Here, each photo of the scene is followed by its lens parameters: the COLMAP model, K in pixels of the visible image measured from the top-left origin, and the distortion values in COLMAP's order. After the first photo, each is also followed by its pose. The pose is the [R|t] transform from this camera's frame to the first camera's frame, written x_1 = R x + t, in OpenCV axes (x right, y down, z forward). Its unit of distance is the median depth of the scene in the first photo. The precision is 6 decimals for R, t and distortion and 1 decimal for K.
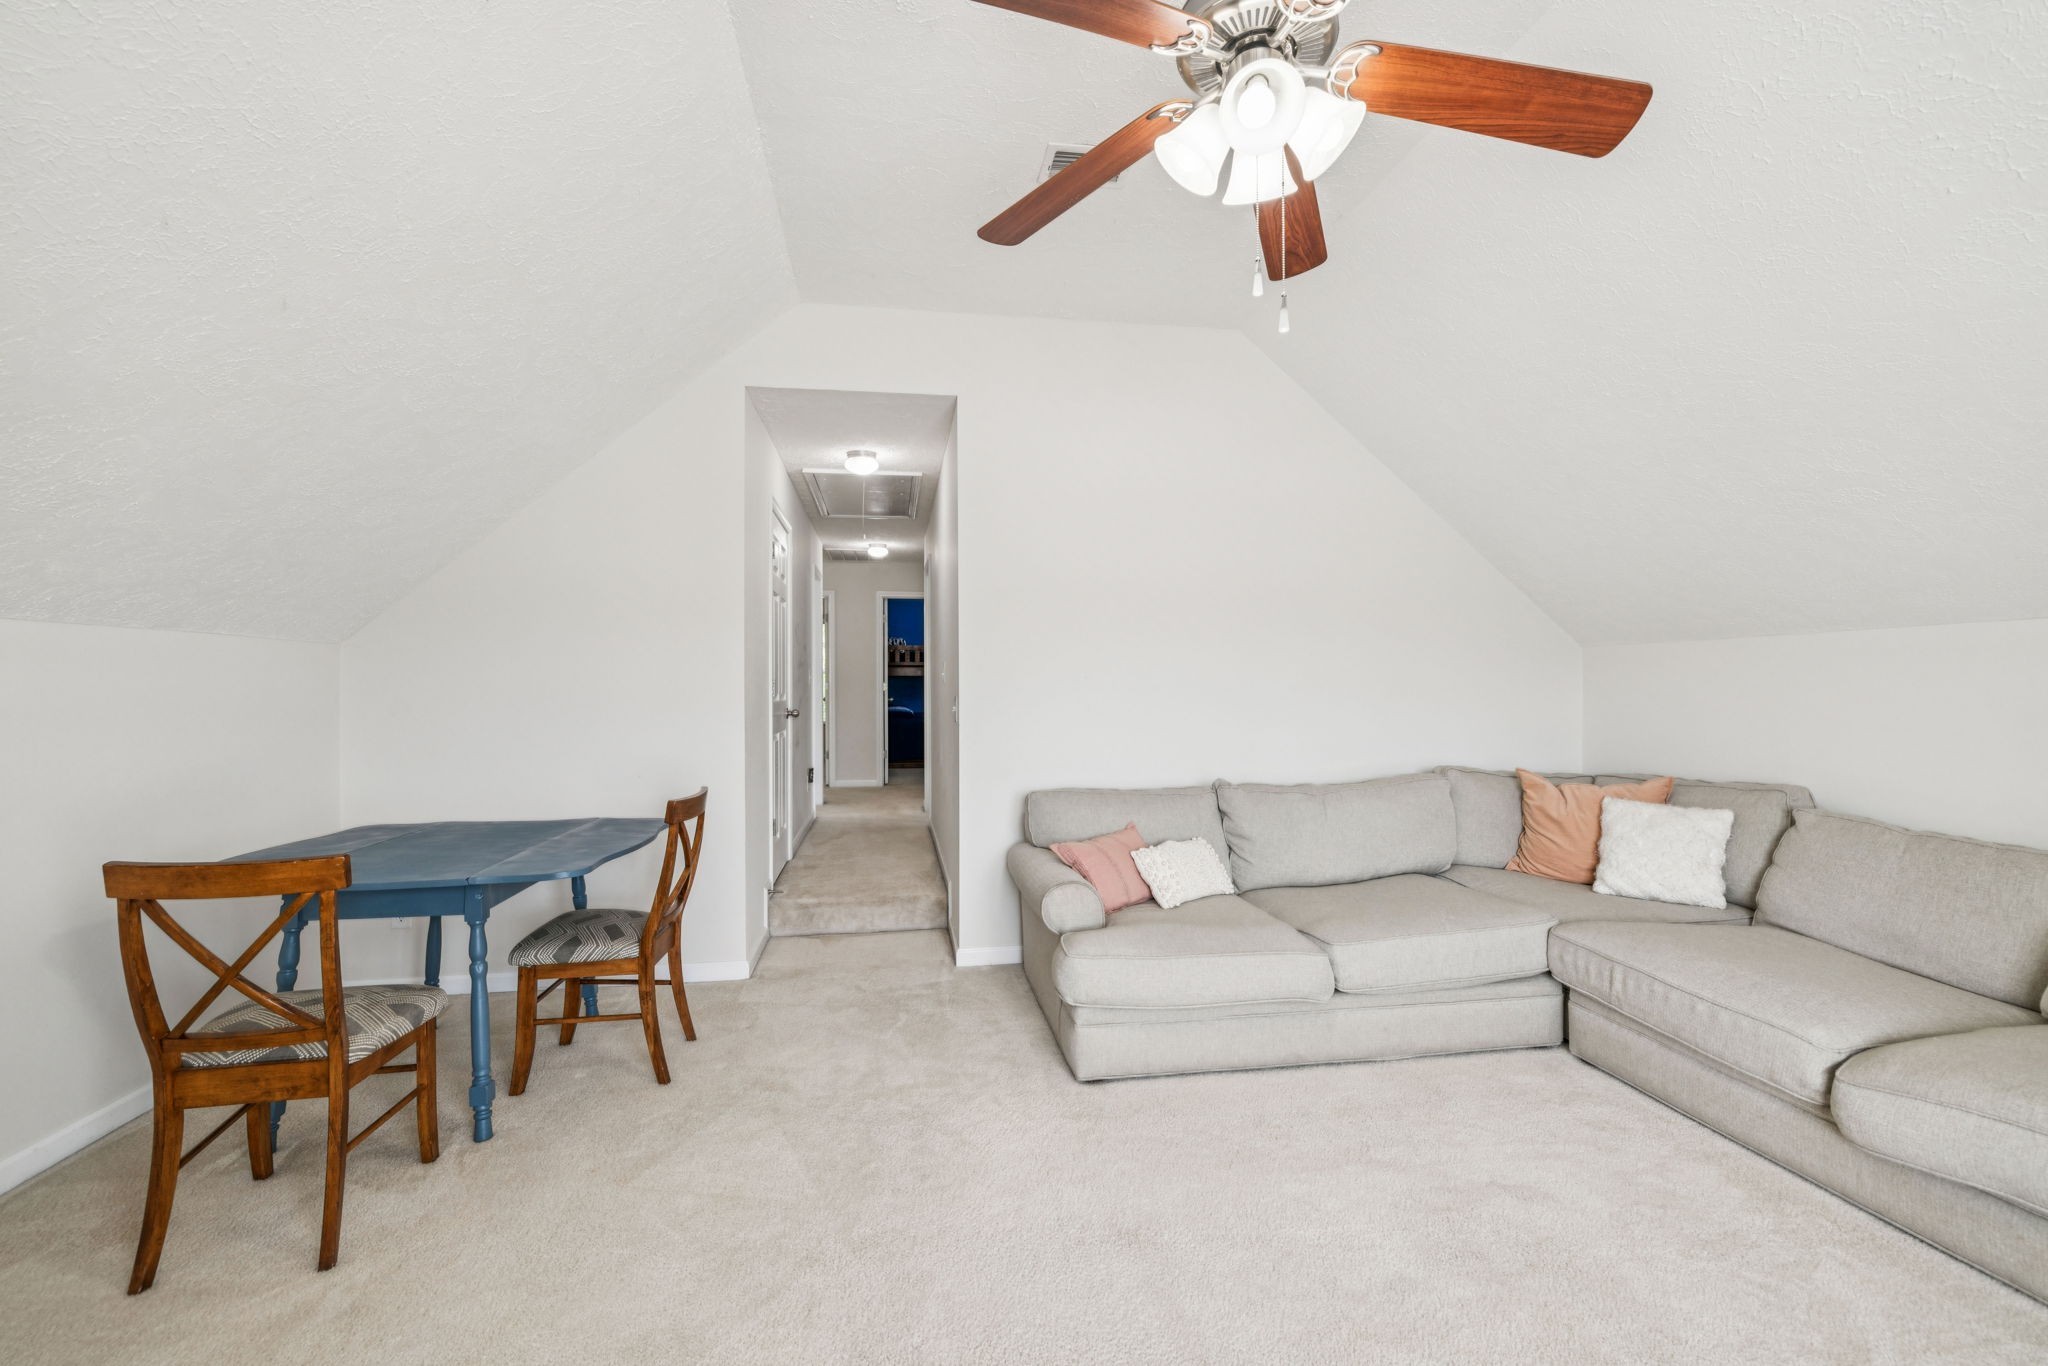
lens RADIAL K [[876.3, 0, 1032.9], [0, 876.3, 682.6], [0, 0, 1]] dist [0.000747, 0.000136]
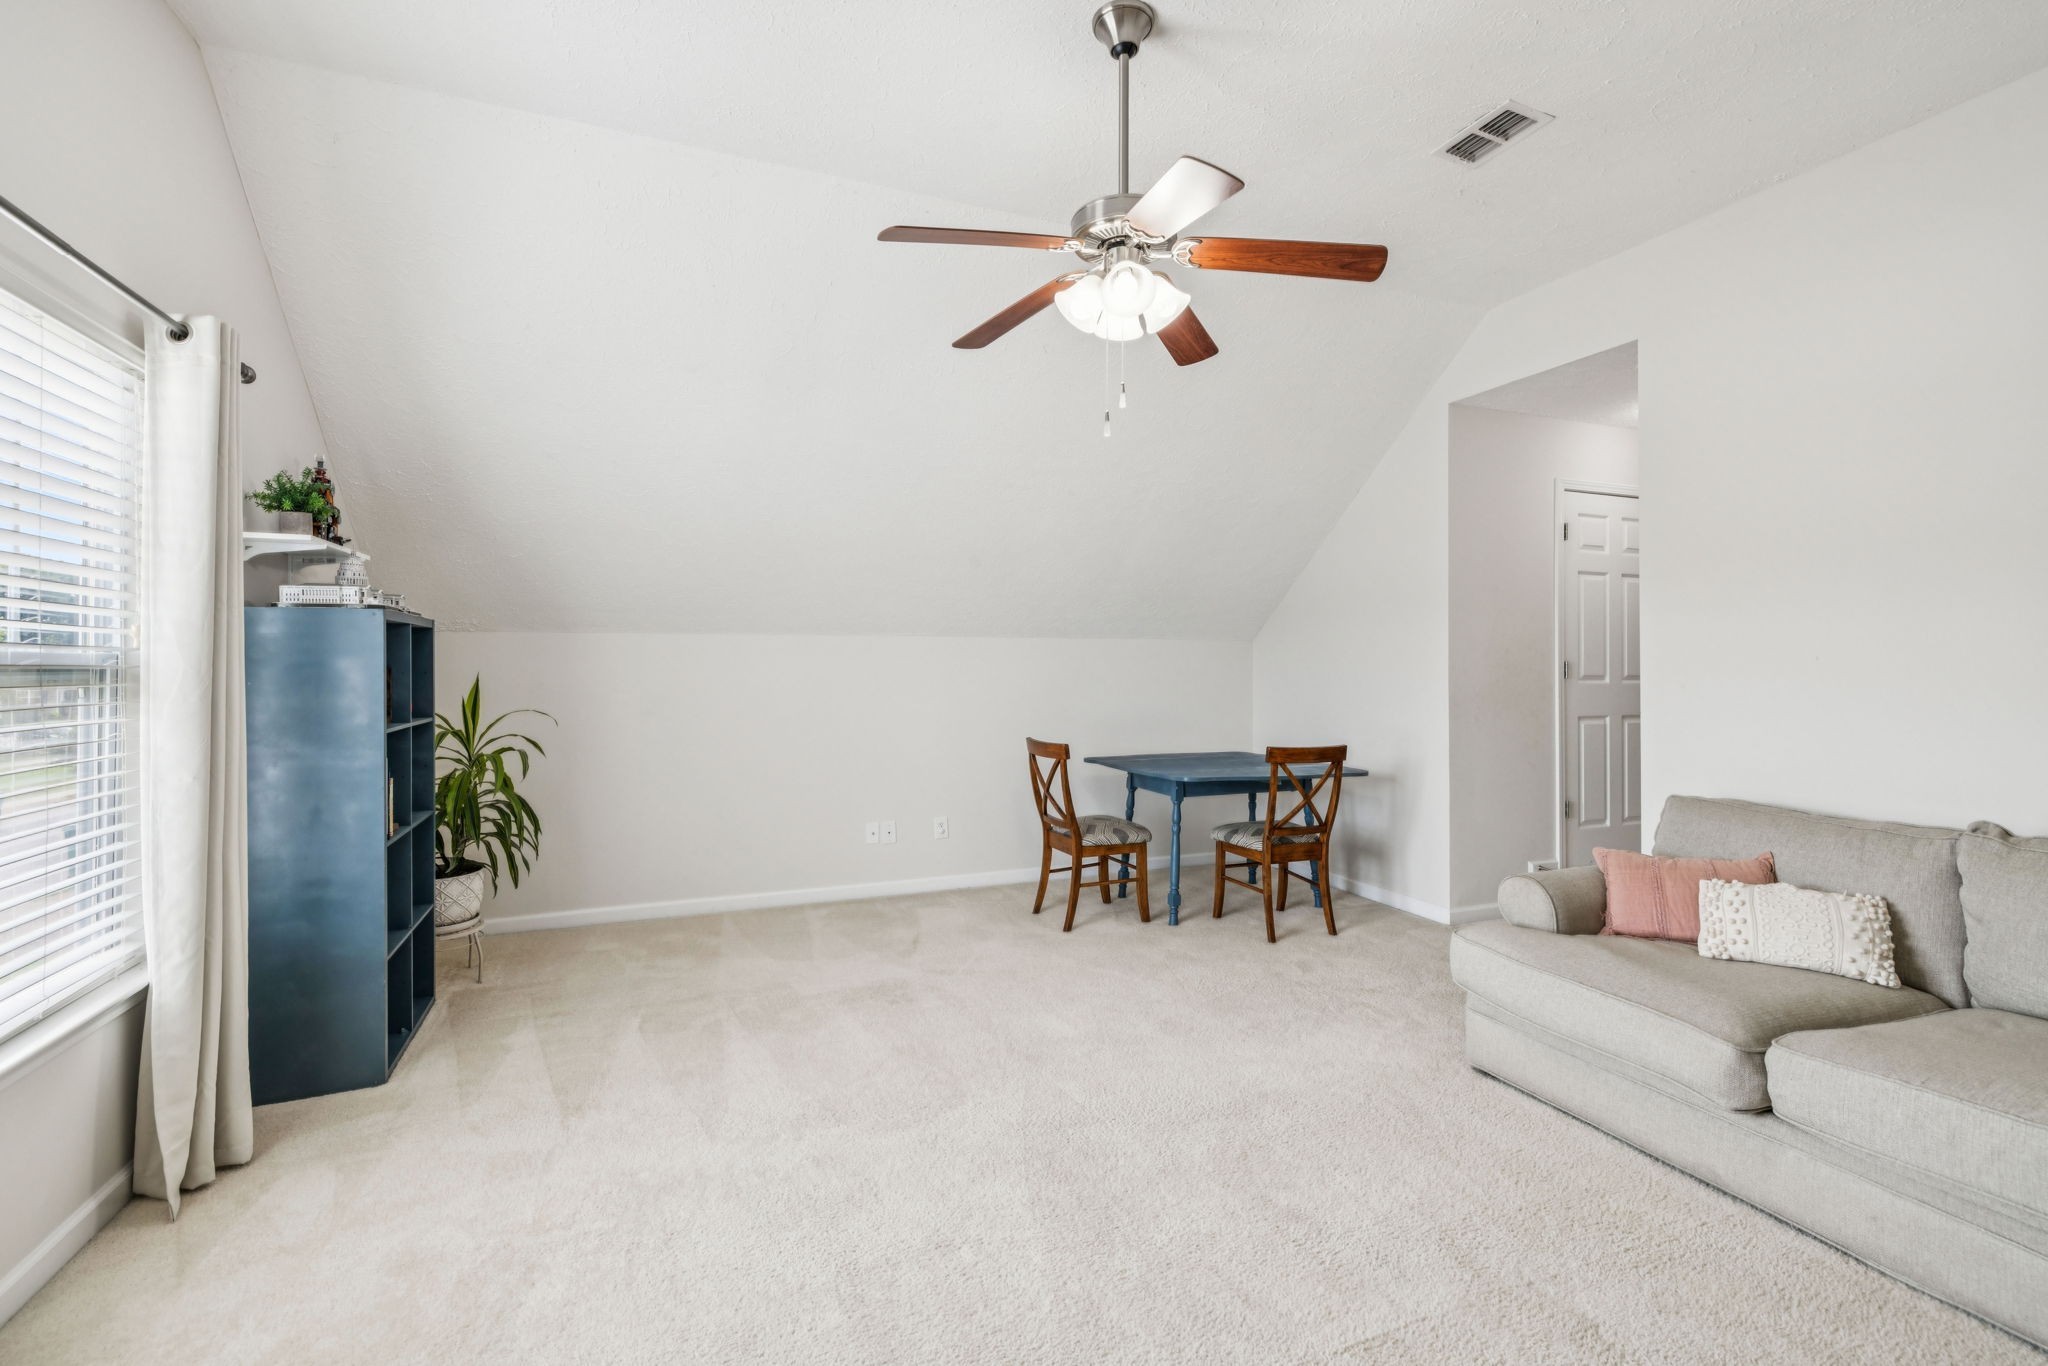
lens RADIAL K [[911.5, 0, 1018.6], [0, 911.5, 678.1], [0, 0, 1]] dist [-0.004890, 0.000078]
pose [[0.209139, 0.015549, -0.977762, 0.900392], [0.000464, 0.999872, 0.016000, -0.004148], [0.977886, -0.003800, 0.209105, 0.261396]]
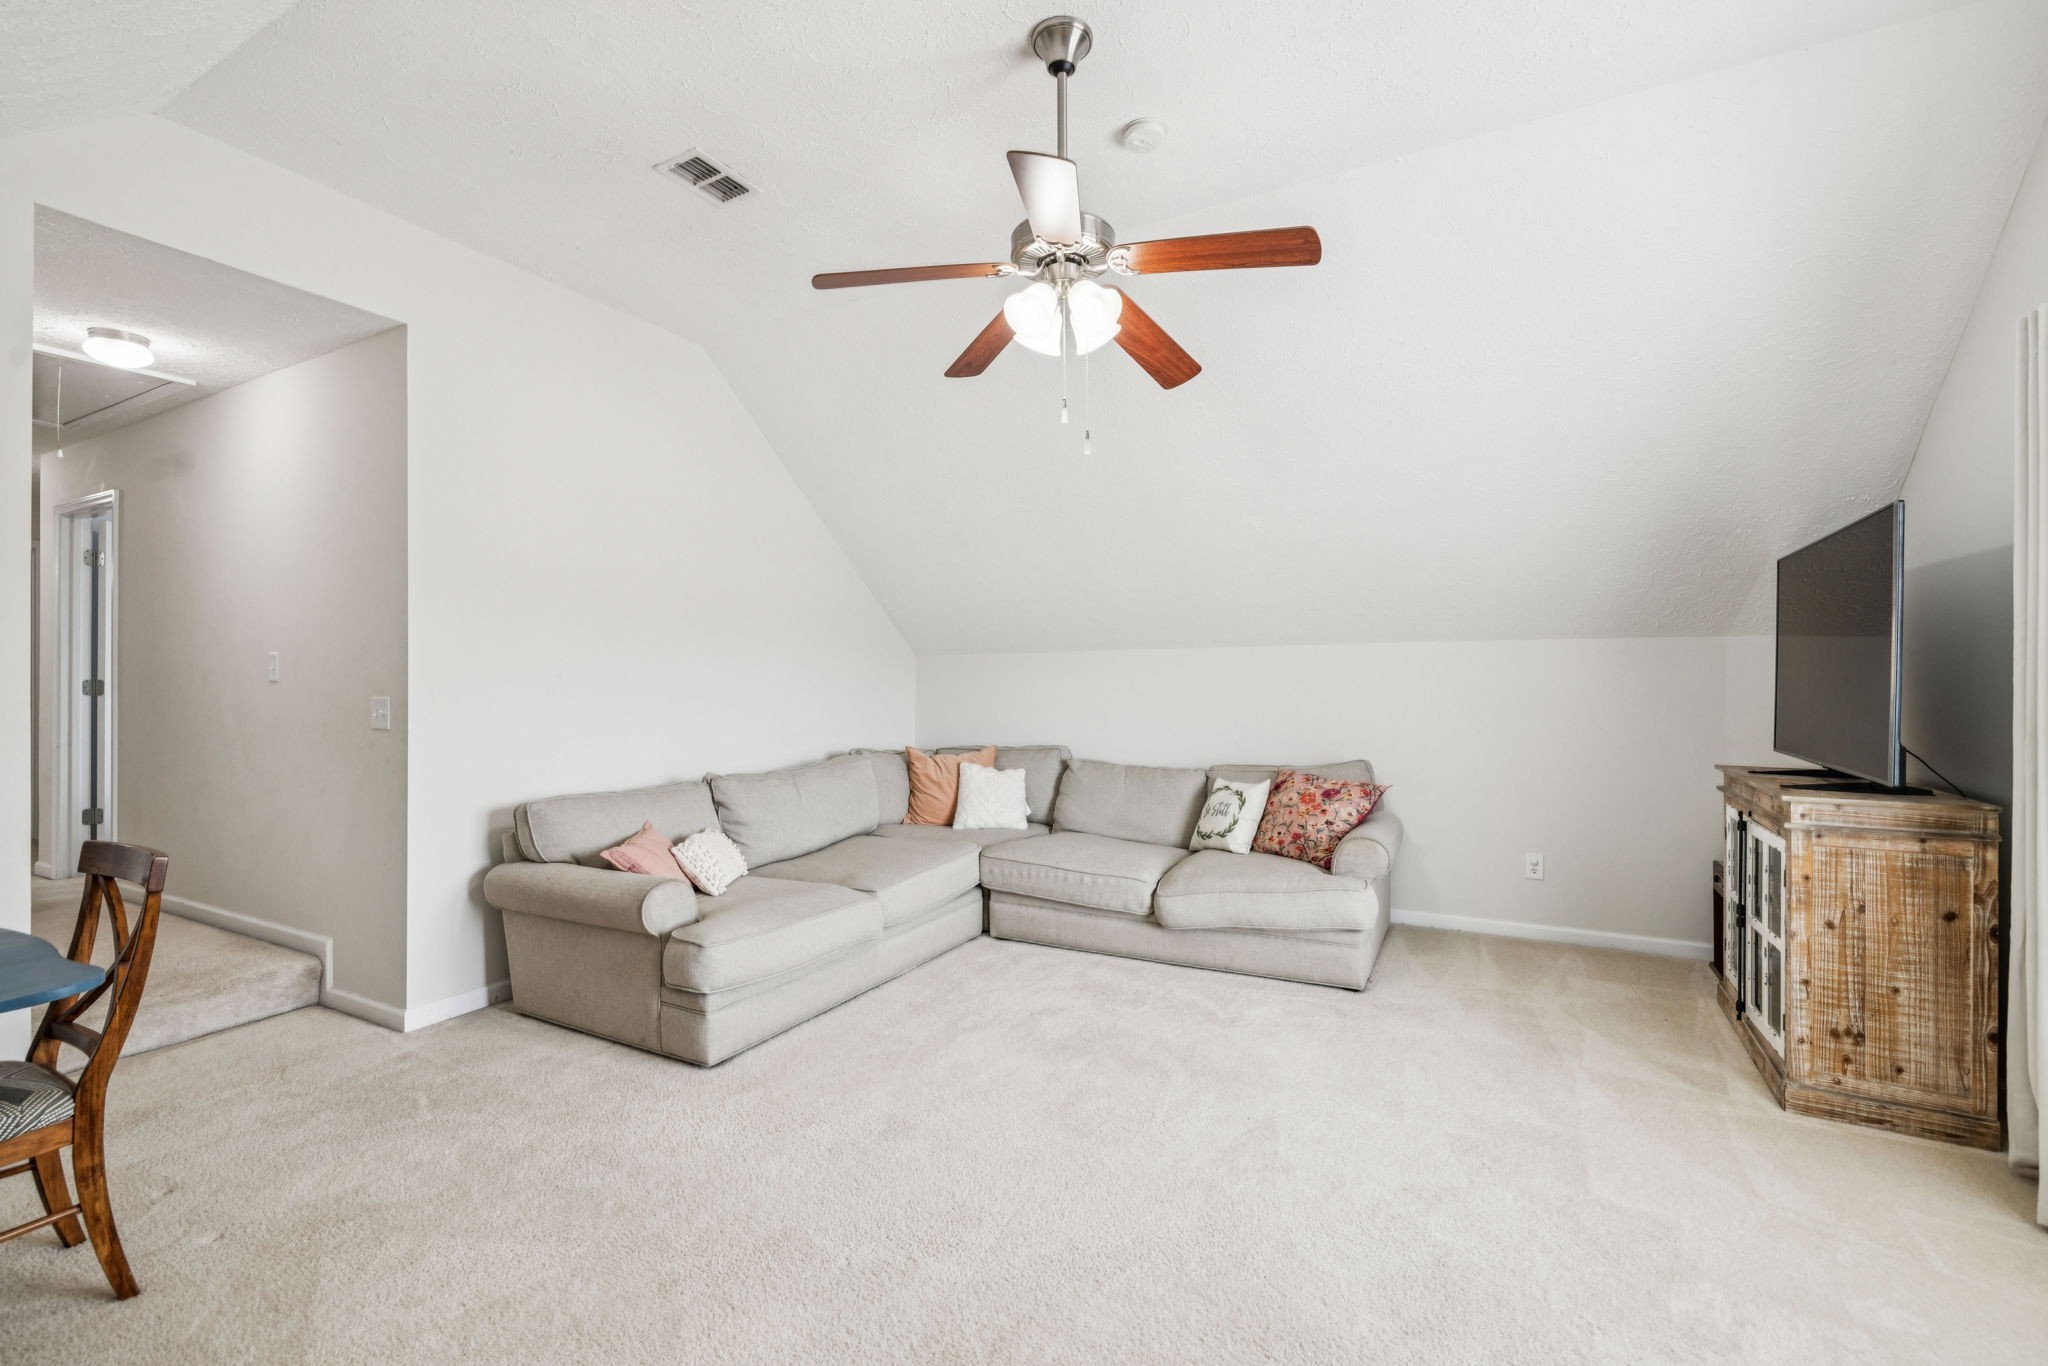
lens RADIAL K [[876.3, 0, 1032.9], [0, 876.3, 682.6], [0, 0, 1]] dist [0.000747, 0.000136]
pose [[0.600214, 0.001787, 0.799837, -0.511106], [-0.001726, 0.999998, -0.000938, 0.002984], [-0.799837, -0.000817, 0.600216, 0.073273]]
